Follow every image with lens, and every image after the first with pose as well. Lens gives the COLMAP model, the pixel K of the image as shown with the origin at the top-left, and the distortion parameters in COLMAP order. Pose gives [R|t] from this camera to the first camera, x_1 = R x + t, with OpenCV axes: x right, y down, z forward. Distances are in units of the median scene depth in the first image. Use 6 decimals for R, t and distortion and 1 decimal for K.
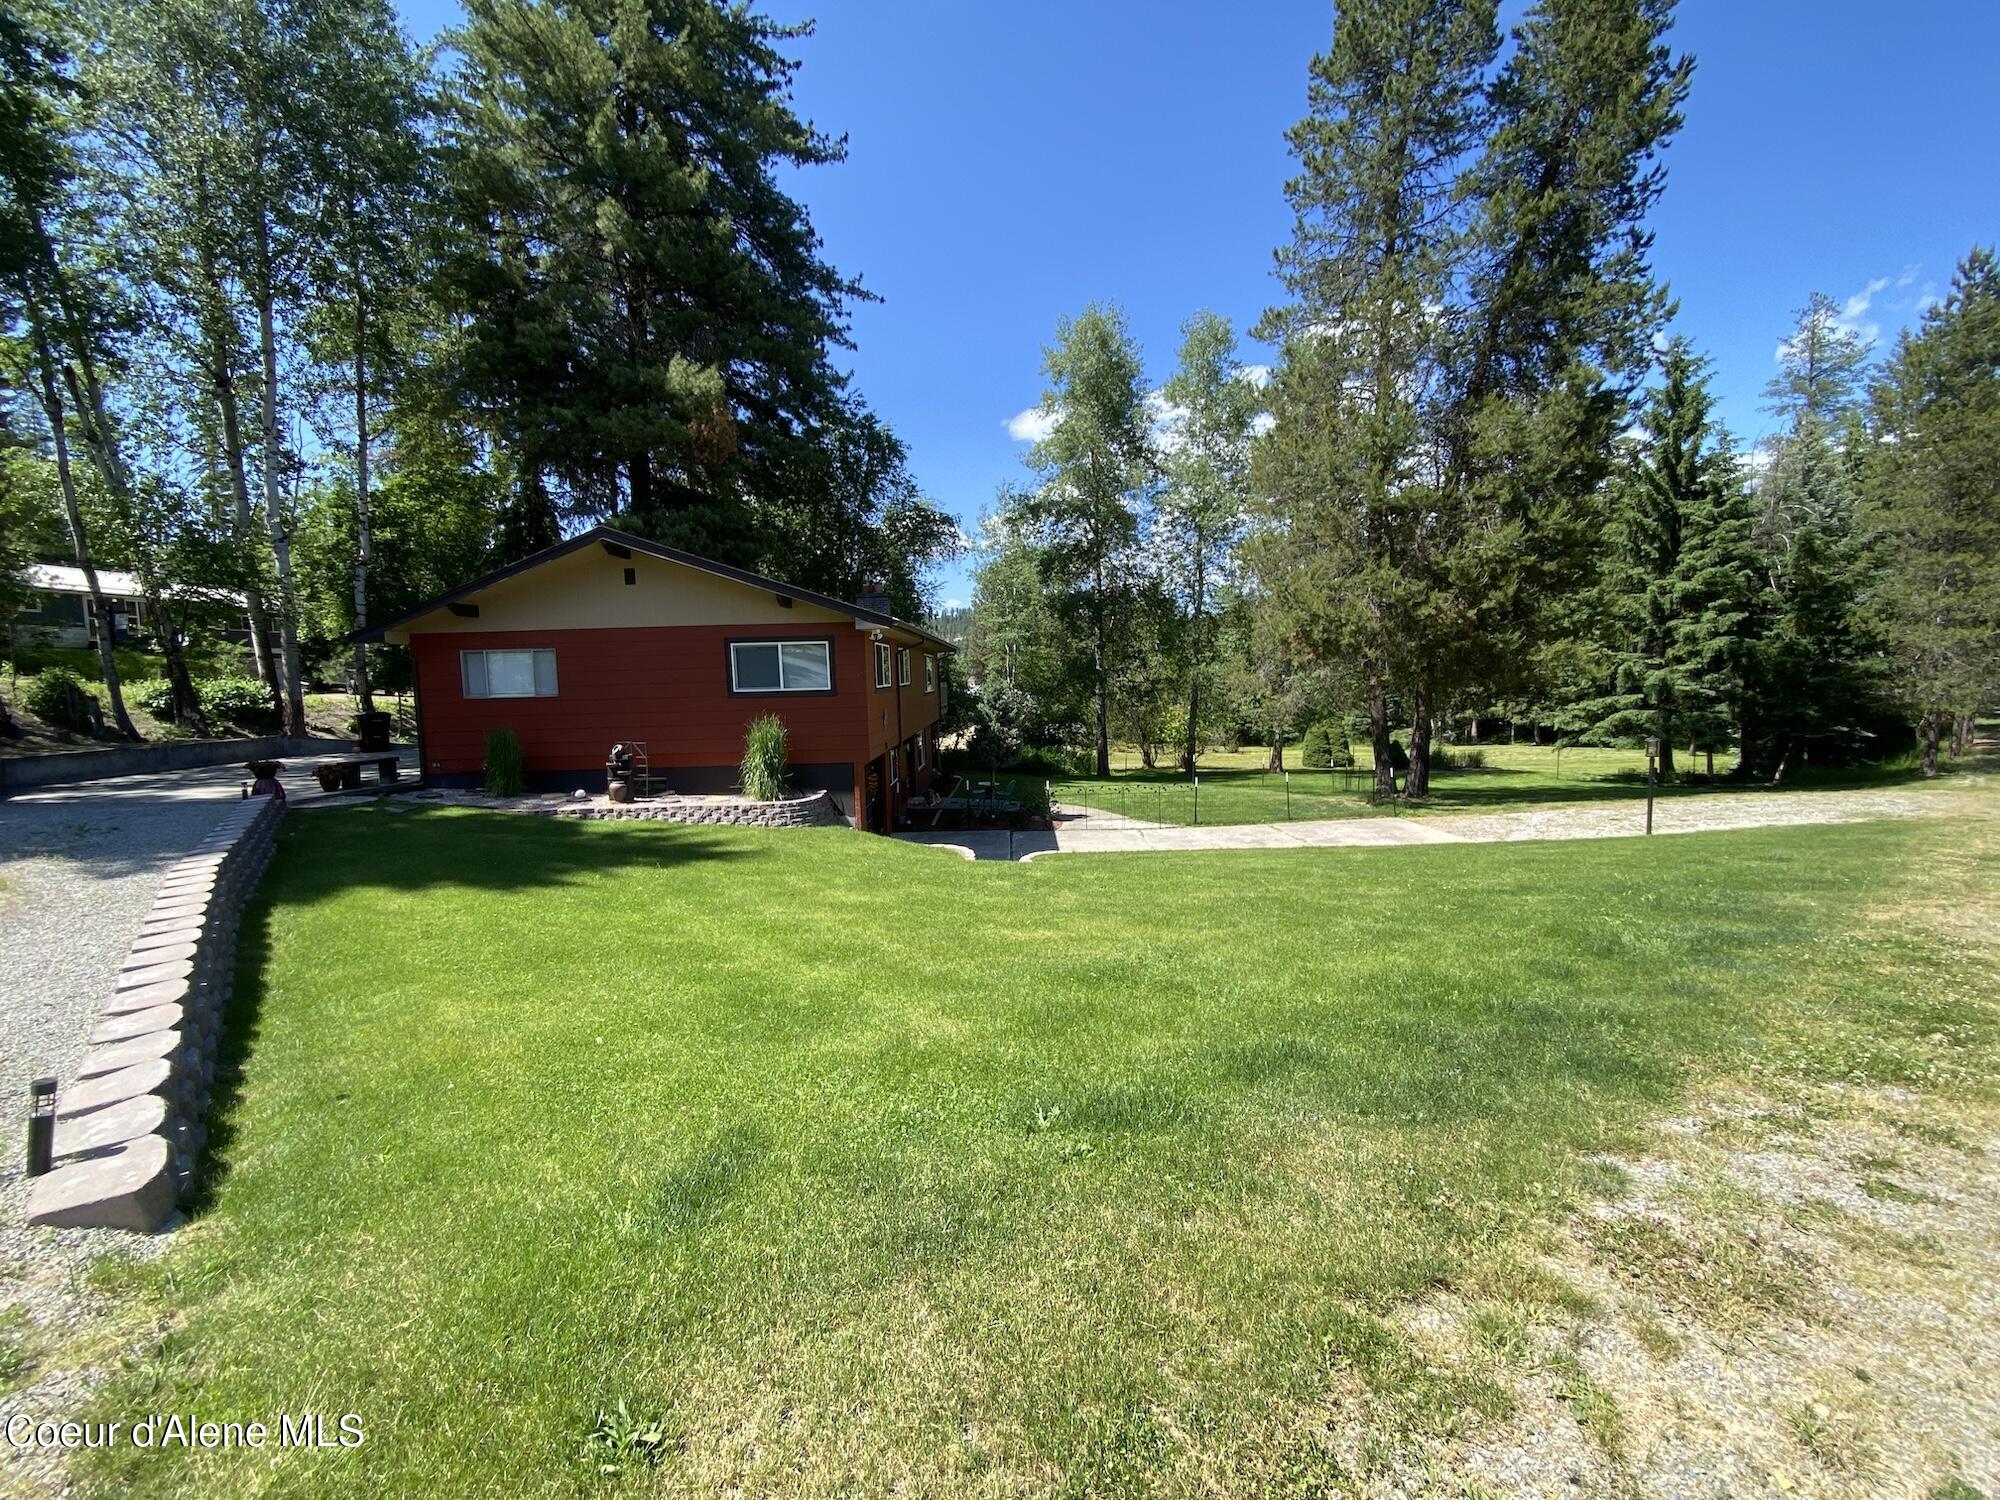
lens RADIAL K [[804.7, 0, 1000.0], [0, 804.7, 750.0], [0, 0, 1]] dist [0.028219, -0.025821]
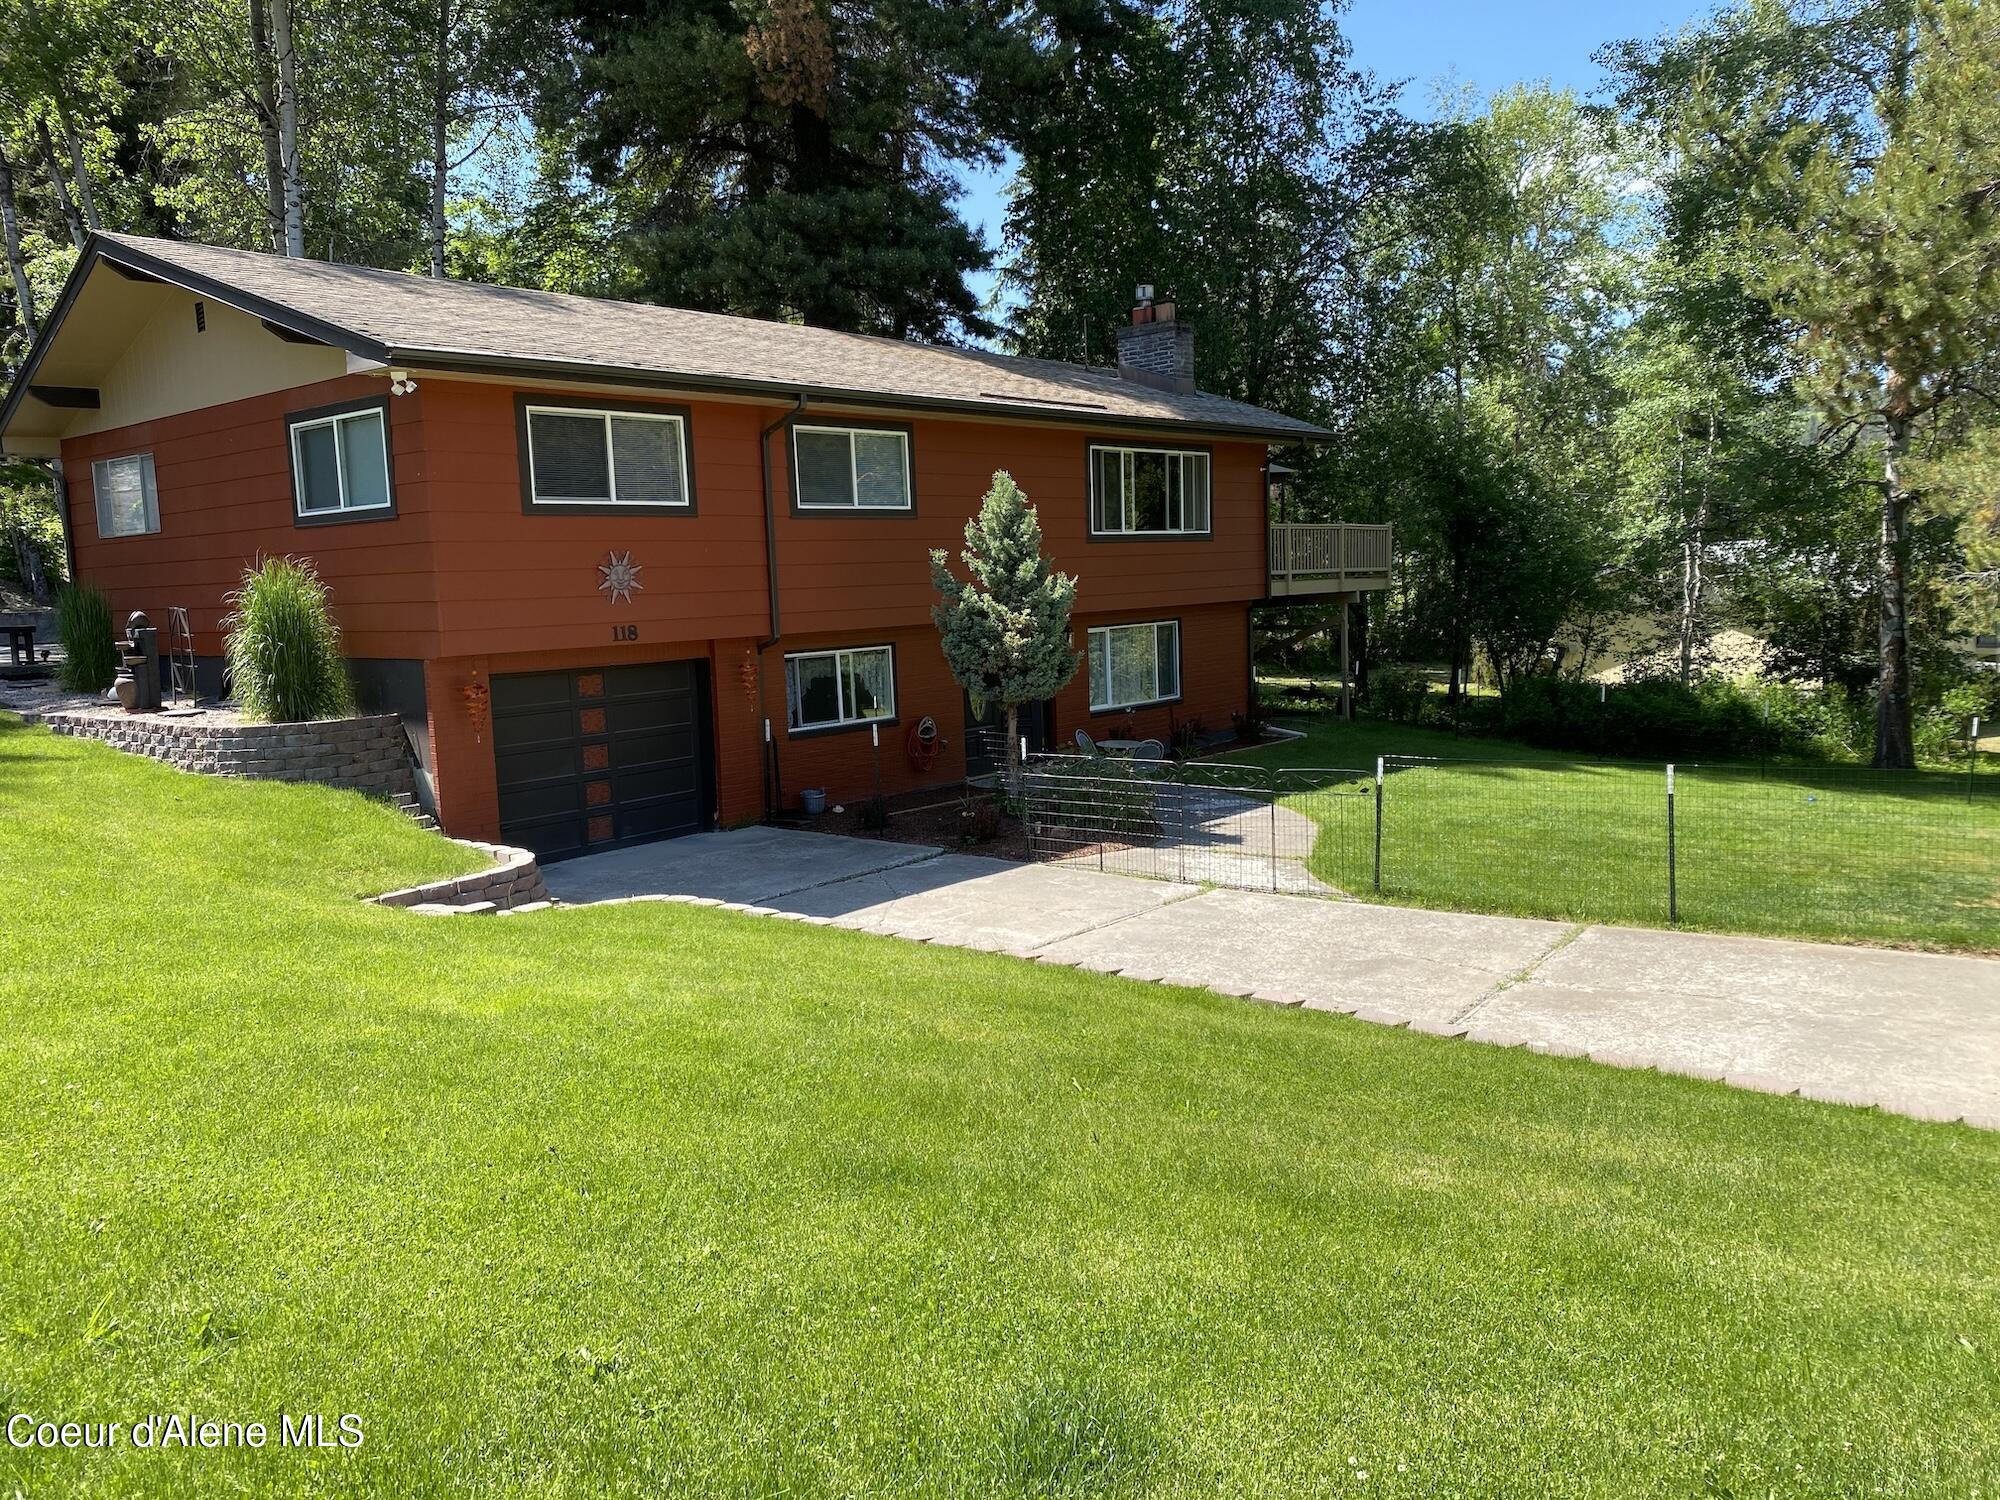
lens RADIAL K [[1481.2, 0, 1000.0], [0, 1481.2, 750.0], [0, 0, 1]] dist [-0.000082, 0.000168]
pose [[0.841797, 0.084827, -0.533087, 0.438065], [-0.046413, 0.995292, 0.085084, -0.013512], [0.537795, -0.046881, 0.841771, 0.393479]]
